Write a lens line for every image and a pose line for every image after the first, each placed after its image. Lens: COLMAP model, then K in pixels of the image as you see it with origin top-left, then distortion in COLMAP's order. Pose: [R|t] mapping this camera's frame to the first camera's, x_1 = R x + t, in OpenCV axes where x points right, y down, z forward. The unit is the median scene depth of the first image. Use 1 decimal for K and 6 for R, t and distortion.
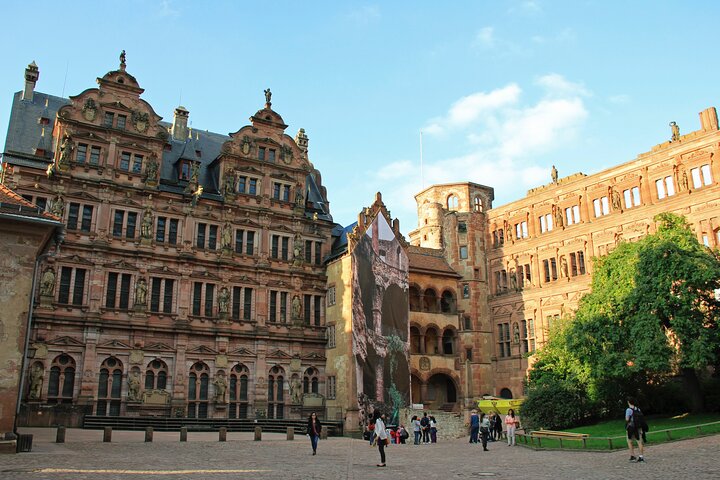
lens RADIAL K [[606.2, 0, 360.0], [0, 606.2, 240.0], [0, 0, 1]] dist [-0.170605, 0.147158]
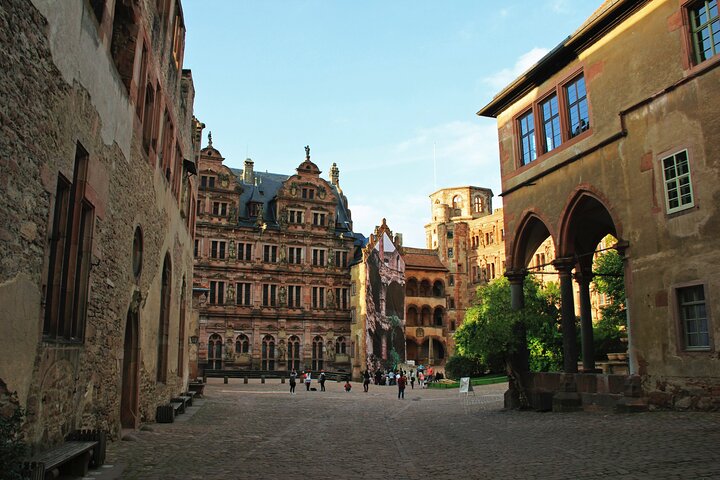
lens RADIAL K [[606.2, 0, 360.0], [0, 606.2, 240.0], [0, 0, 1]] dist [-0.170605, 0.147158]
pose [[0.995065, -0.016407, -0.097856, 0.121212], [0.024674, 0.996170, 0.083885, -0.158799], [0.096105, -0.085886, 0.991659, -0.490235]]
